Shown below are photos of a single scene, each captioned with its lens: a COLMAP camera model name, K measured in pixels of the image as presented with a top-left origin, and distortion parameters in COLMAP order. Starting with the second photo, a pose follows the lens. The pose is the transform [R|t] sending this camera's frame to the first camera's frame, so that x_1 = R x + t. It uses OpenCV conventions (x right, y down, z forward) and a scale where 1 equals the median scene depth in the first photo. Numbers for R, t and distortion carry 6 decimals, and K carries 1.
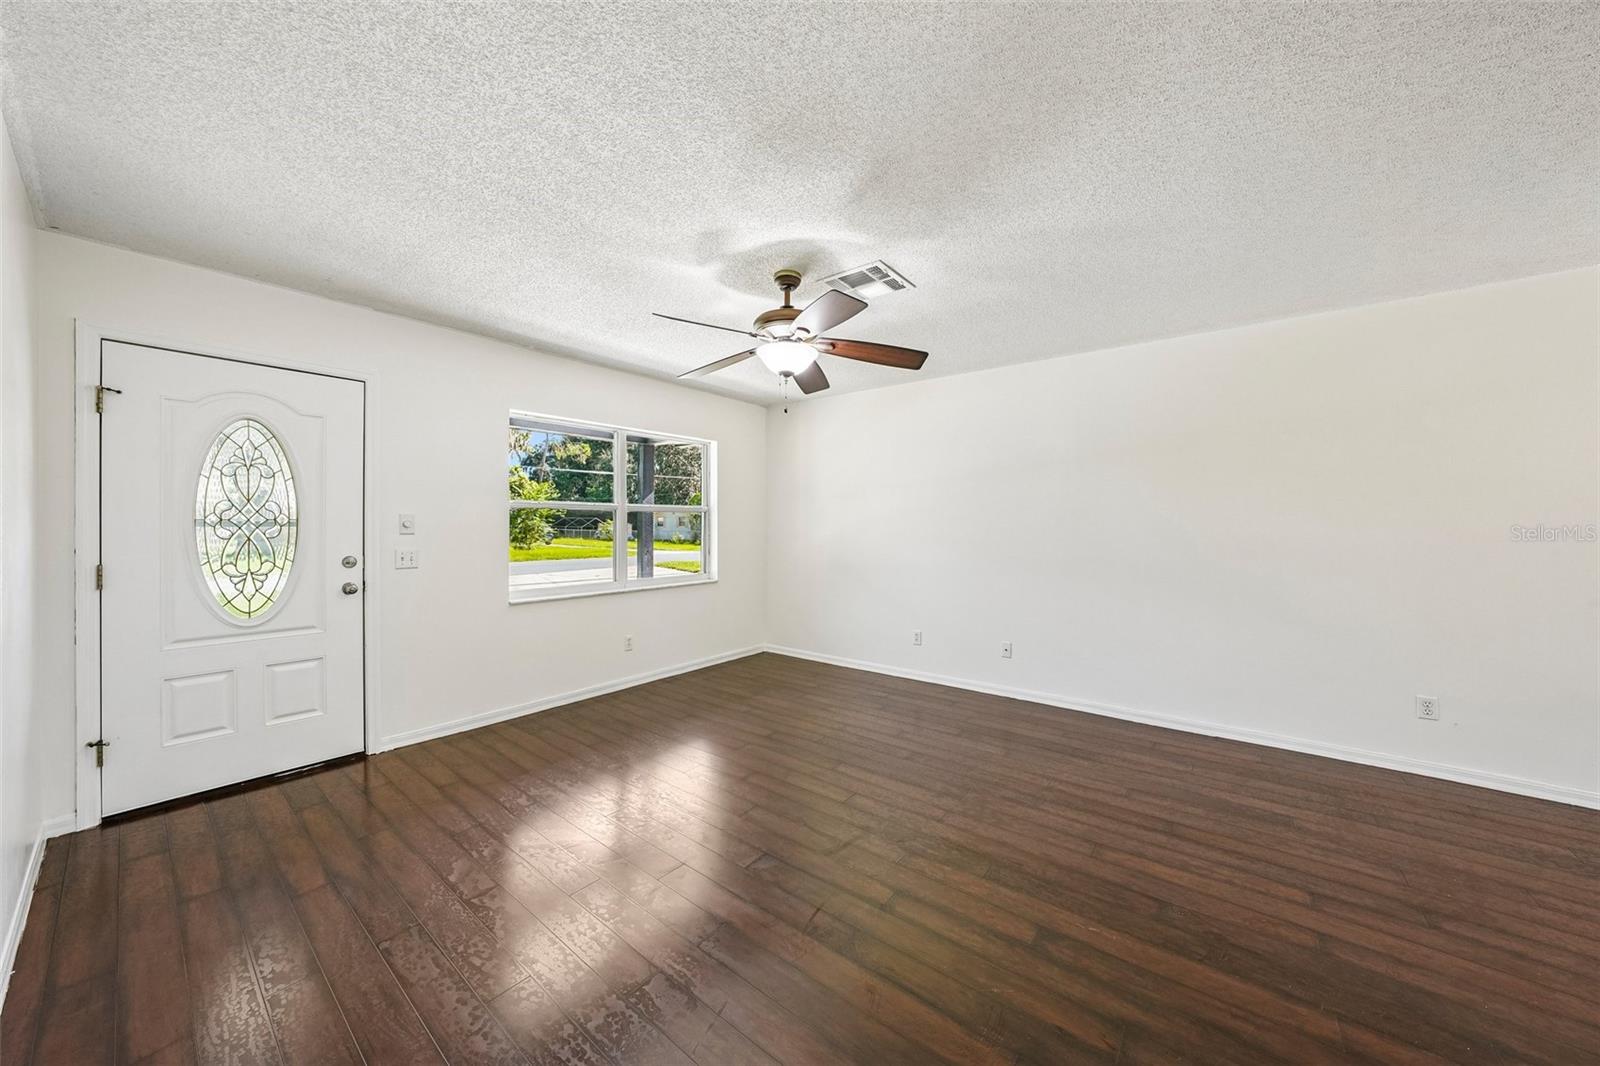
lens RADIAL K [[550.0, 0, 787.6], [0, 550.0, 527.4], [0, 0, 1]] dist [-0.014711, 0.000181]
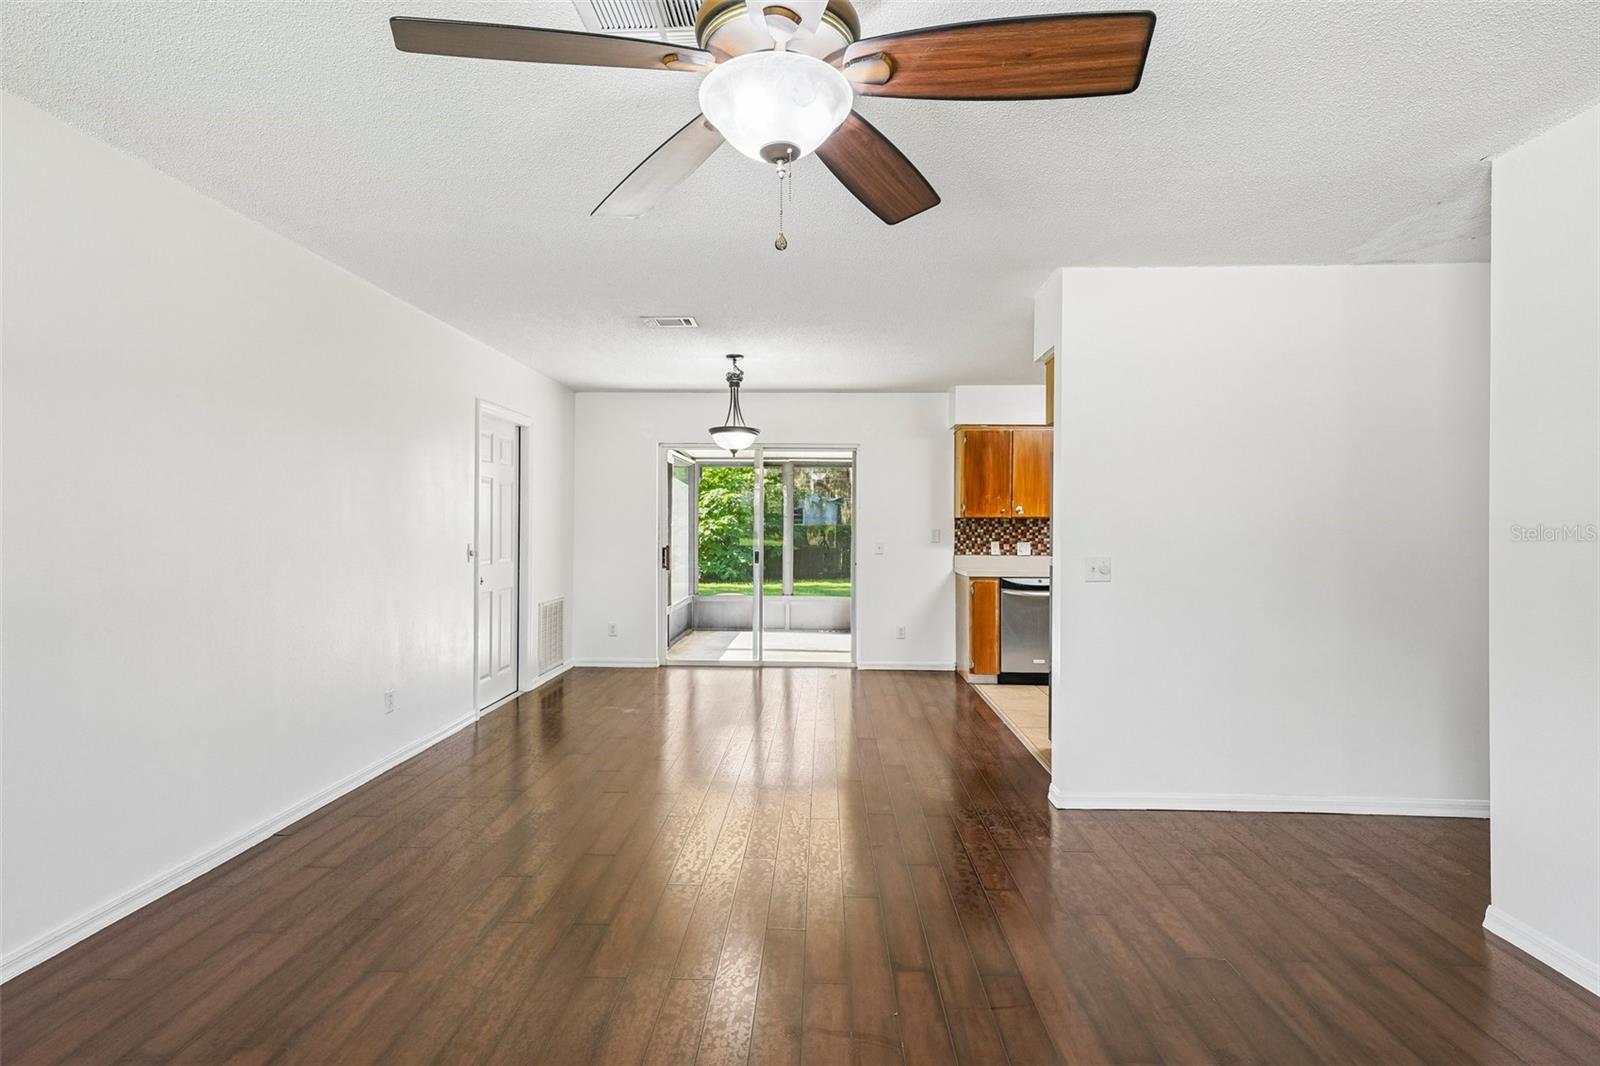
lens RADIAL K [[776.7, 0, 792.3], [0, 776.7, 527.0], [0, 0, 1]] dist [0.002729, 0.001086]
pose [[-0.598997, -0.005671, 0.800731, -0.411131], [-0.004001, 0.999984, 0.004089, -0.004123], [-0.800741, -0.000755, -0.599010, 1.178976]]
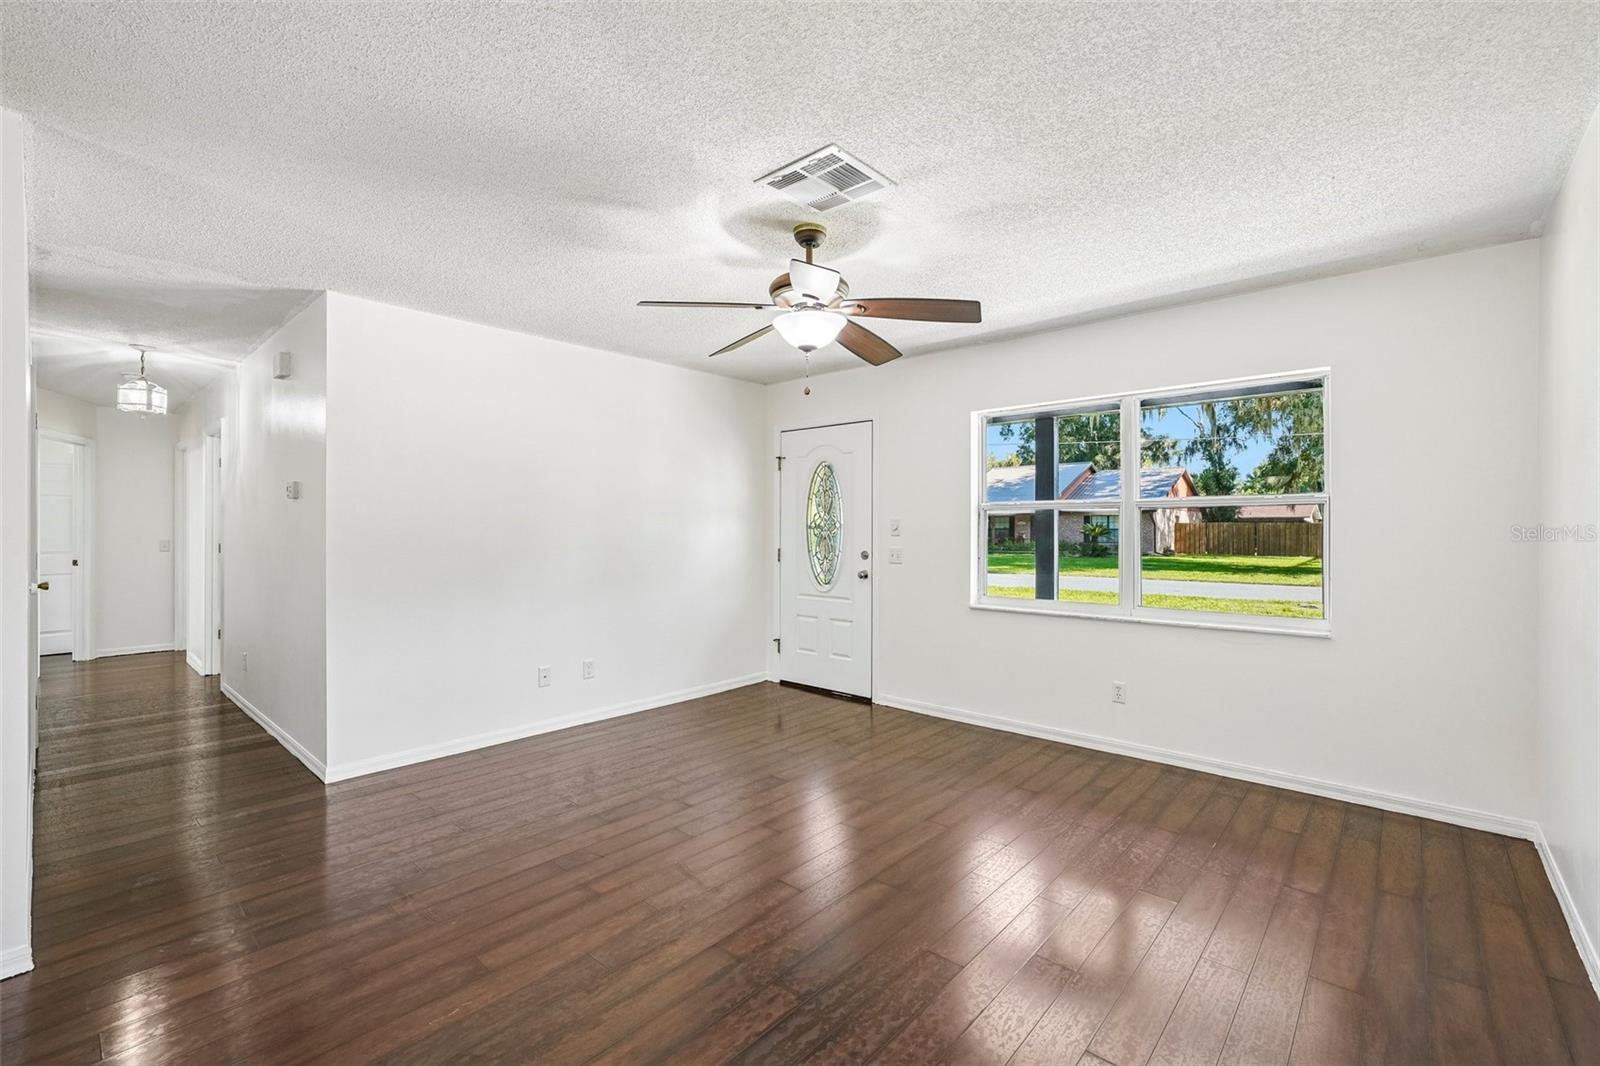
lens RADIAL K [[687.6, 0, 799.3], [0, 687.6, 525.6], [0, 0, 1]] dist [-0.002056, -0.000334]
pose [[-0.050025, -0.005997, -0.998730, 0.921536], [-0.005568, 0.999968, -0.005725, 0.000318], [0.998732, 0.005275, -0.050057, 0.913805]]
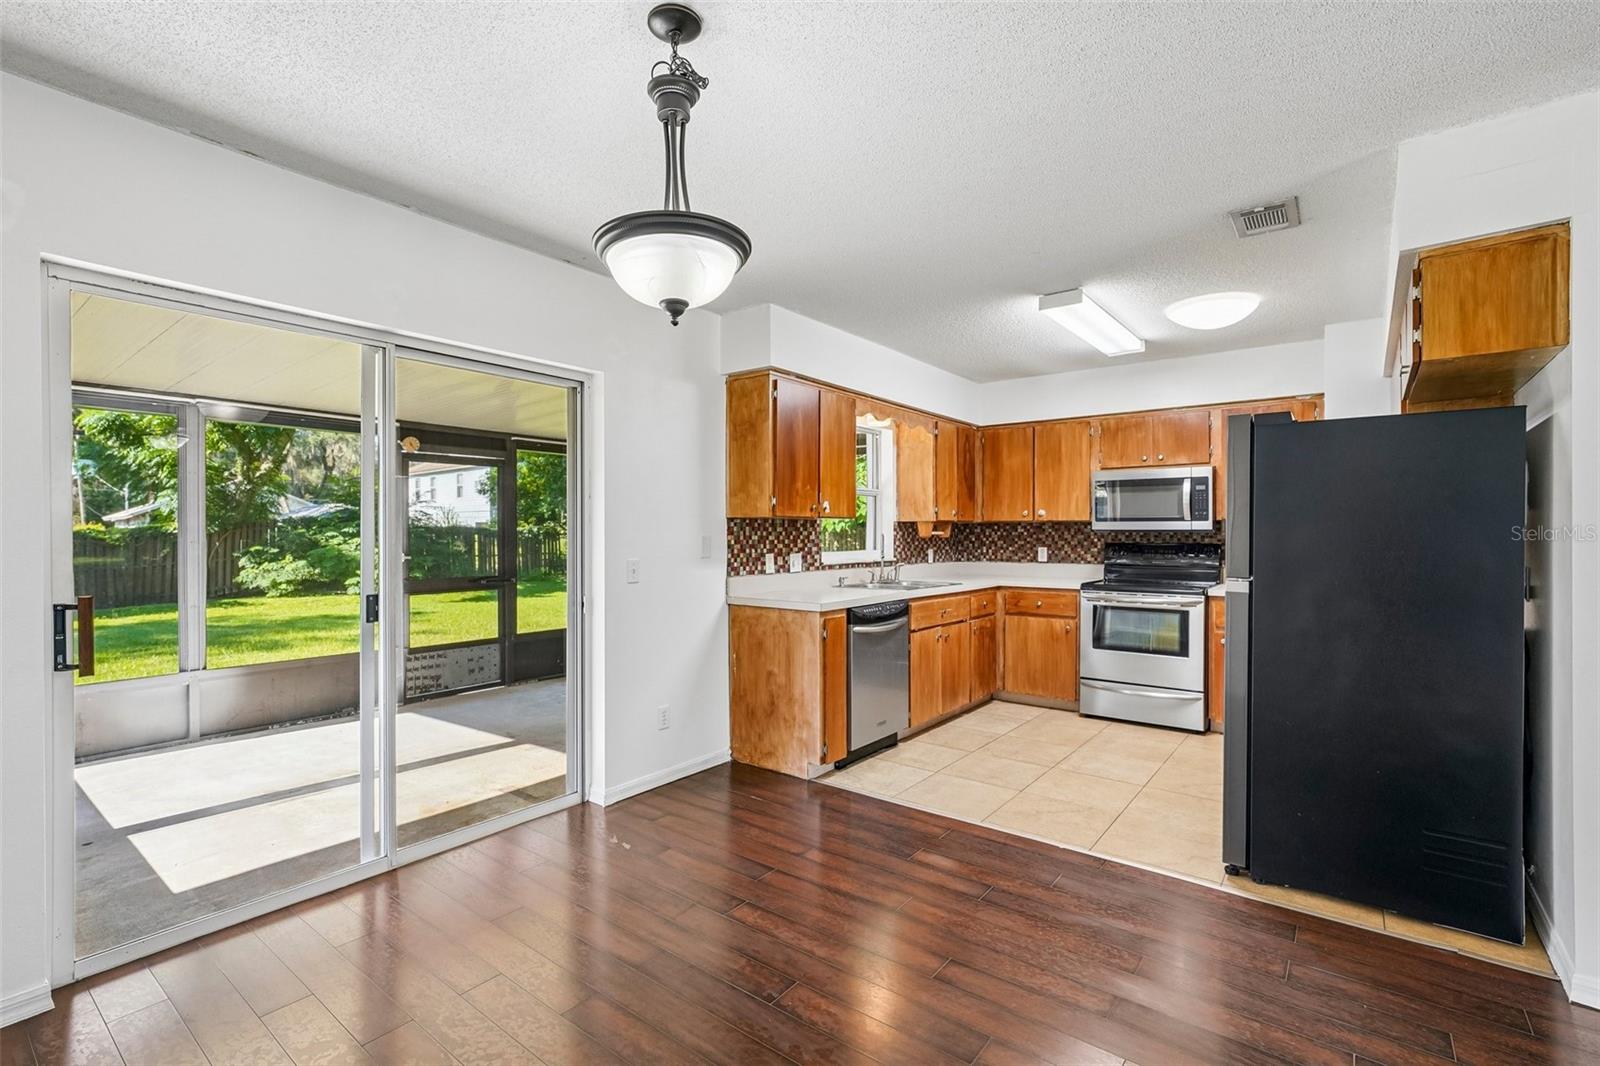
lens RADIAL K [[725.8, 0, 795.9], [0, 725.8, 533.9], [0, 0, 1]] dist [-0.004195, 0.000048]
pose [[-0.999822, -0.001090, -0.018820, 1.056810], [-0.001198, 0.999983, 0.005733, -0.001079], [0.018813, 0.005754, -0.999806, 0.760477]]
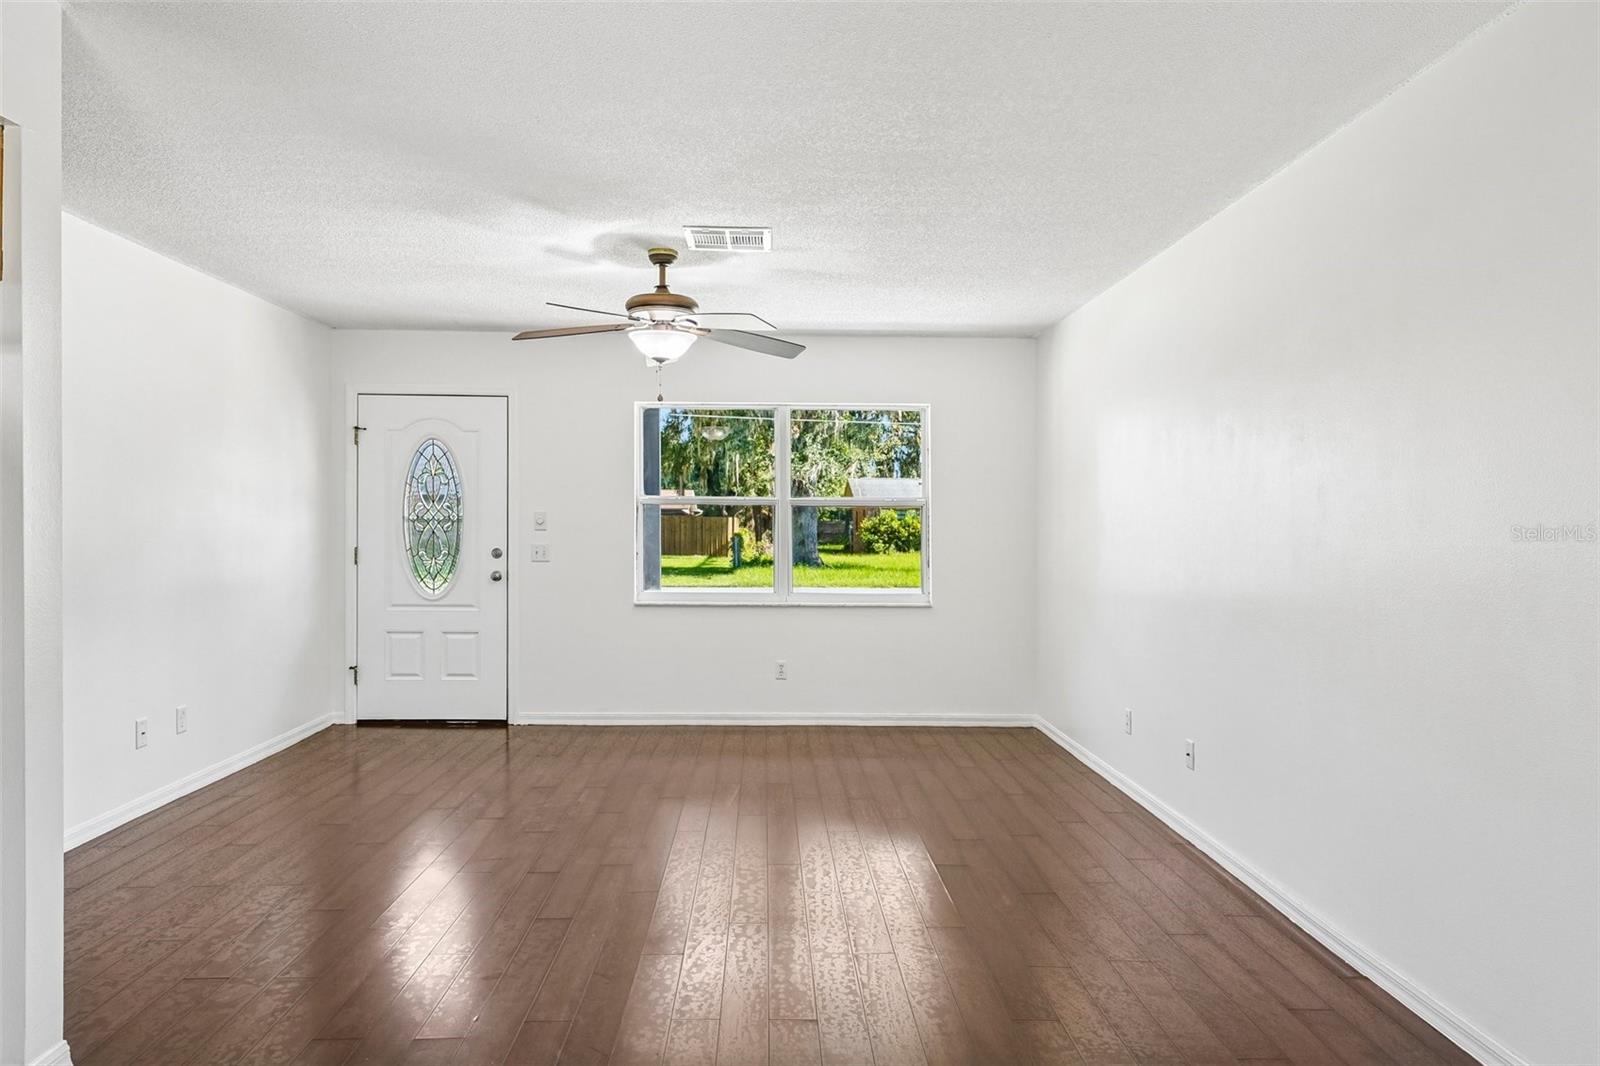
lens RADIAL K [[1038.4, 0, 788.6], [0, 1038.4, 525.8], [0, 0, 1]] dist [0.057692, 0.000671]
pose [[0.649343, 0.004362, -0.760483, 1.290563], [-0.009505, 0.999952, -0.002380, 0.003827], [0.760436, 0.008774, 0.649353, 0.023268]]
